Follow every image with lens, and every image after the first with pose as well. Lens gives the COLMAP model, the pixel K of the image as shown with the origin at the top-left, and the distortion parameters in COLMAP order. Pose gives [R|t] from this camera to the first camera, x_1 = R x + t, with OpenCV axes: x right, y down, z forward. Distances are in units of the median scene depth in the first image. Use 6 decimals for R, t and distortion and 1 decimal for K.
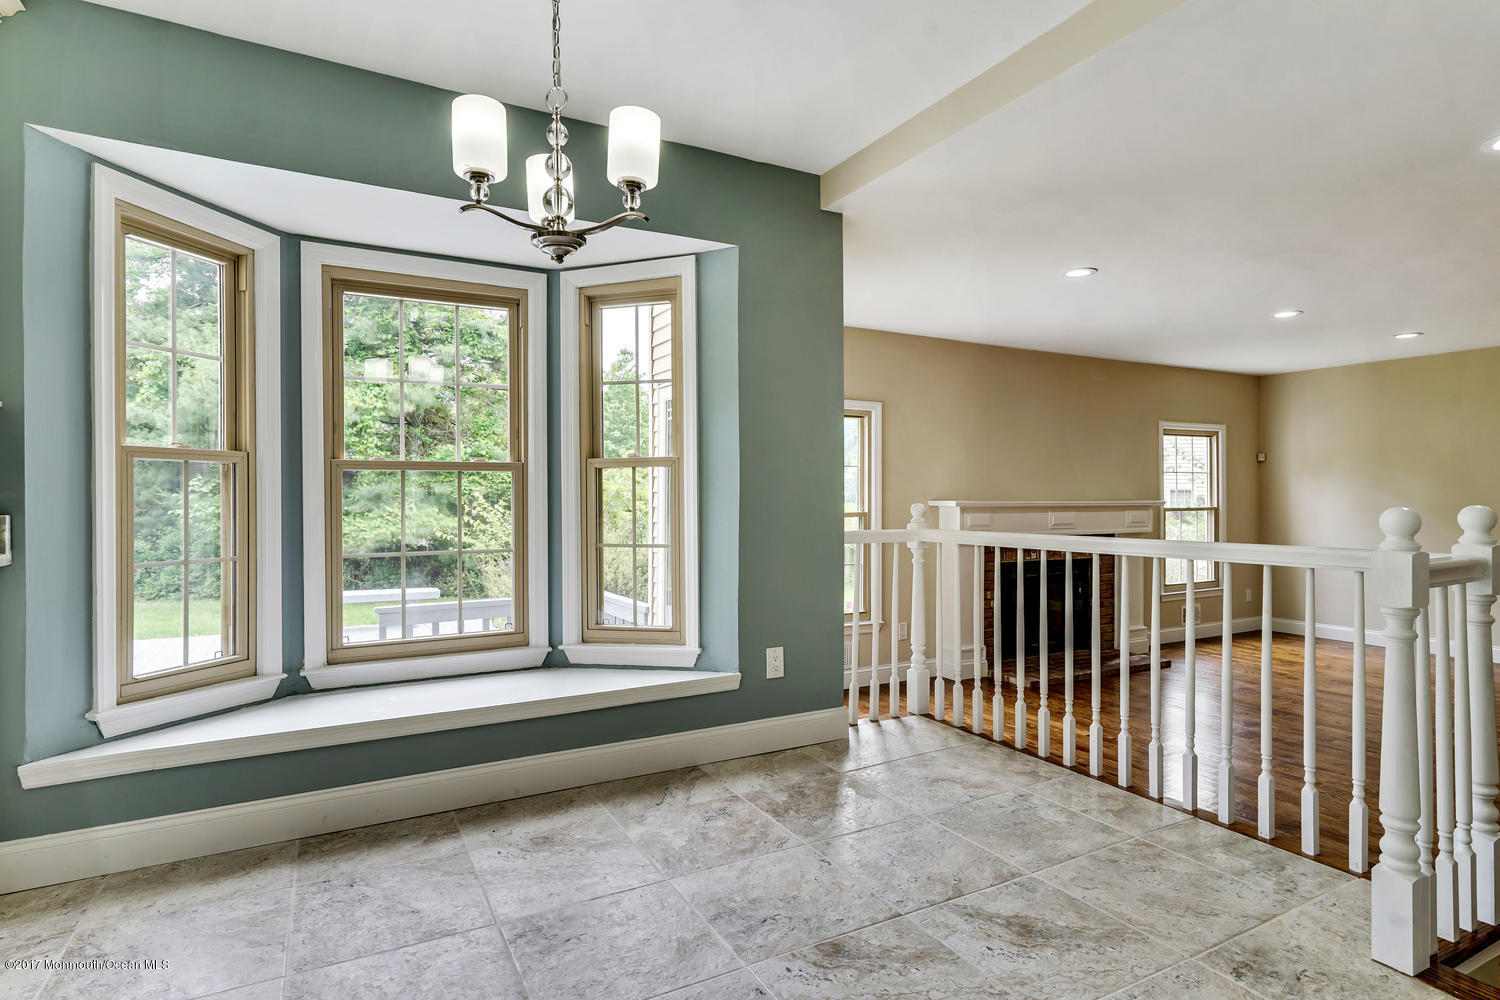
lens RADIAL K [[778.2, 0, 750.0], [0, 778.2, 500.0], [0, 0, 1]] dist [-0.001932, 0.000236]
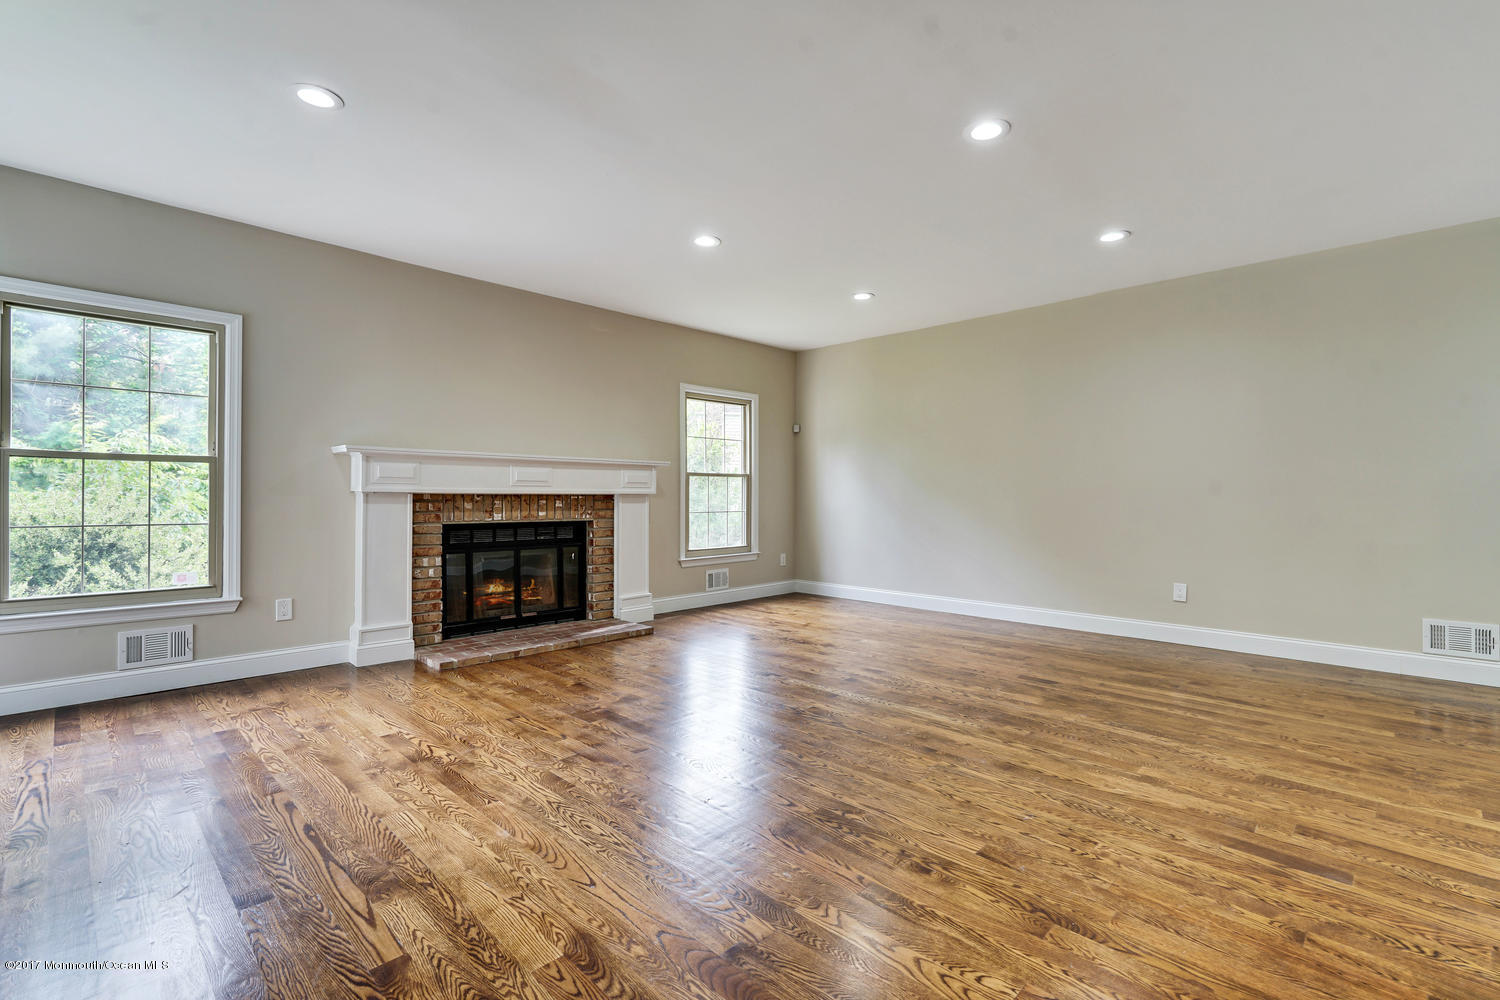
lens RADIAL K [[668.7, 0, 750.0], [0, 668.7, 500.0], [0, 0, 1]] dist [-0.003407, 0.000108]
pose [[0.953059, 0.002332, 0.302776, 0.373394], [-0.003420, 0.999989, 0.003062, 0.045245], [-0.302765, -0.003954, 0.953057, 0.178034]]
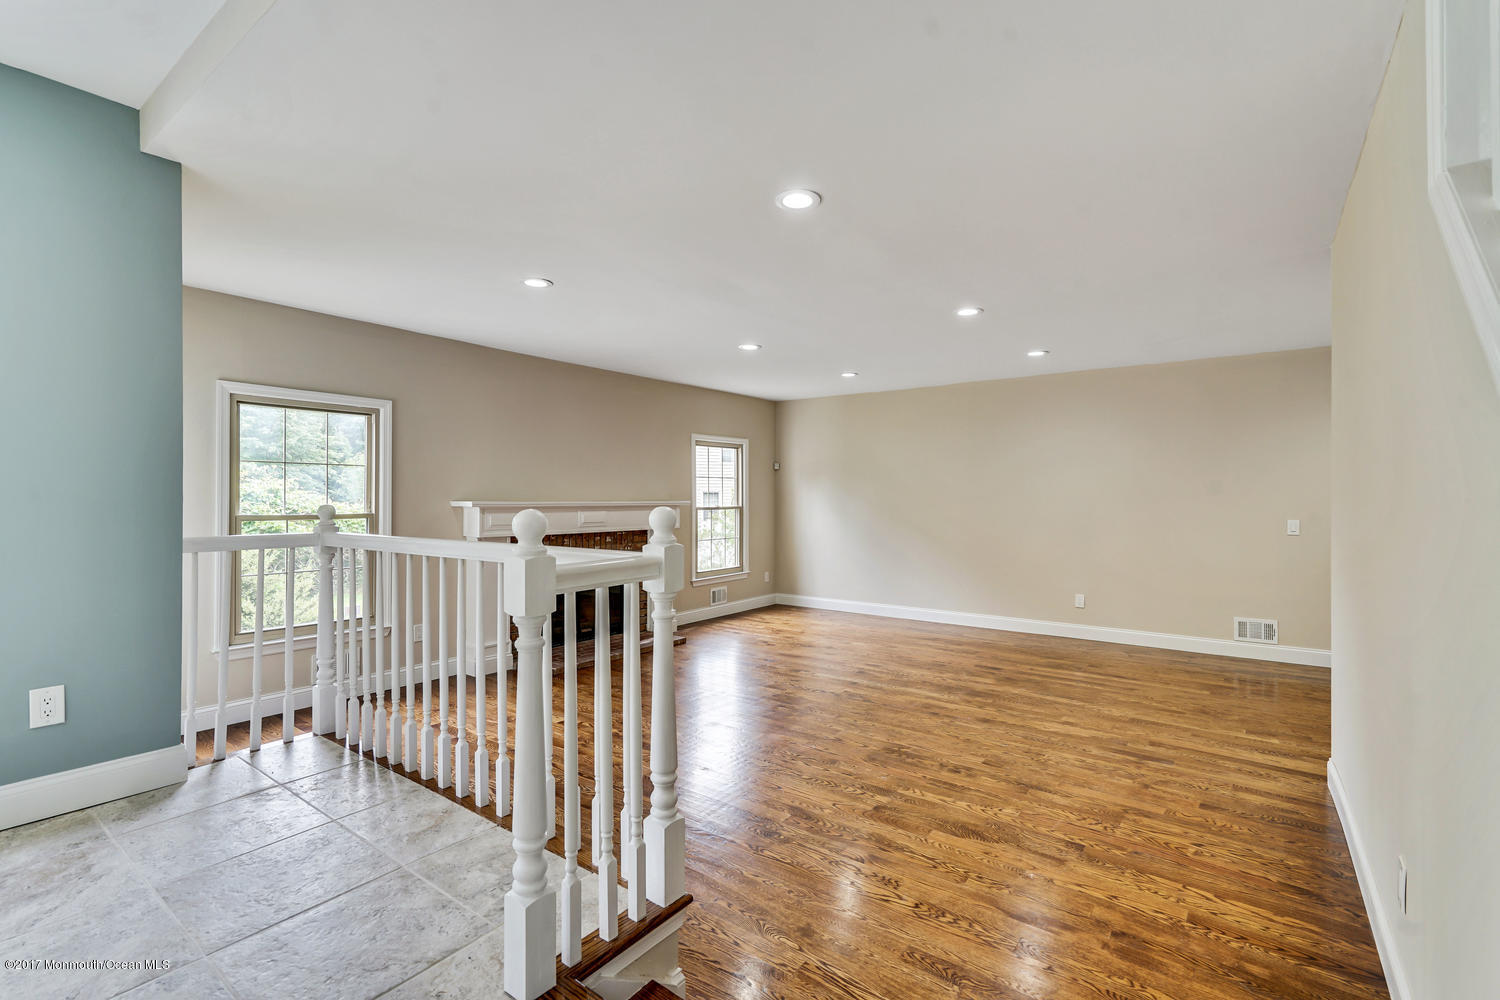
lens RADIAL K [[677.5, 0, 750.0], [0, 677.5, 500.0], [0, 0, 1]] dist [-0.004060, 0.000397]
pose [[0.905370, 0.000792, 0.424623, 0.178867], [-0.000886, 1.000000, 0.000024, -0.000868], [-0.424623, -0.000398, 0.905370, 0.033539]]
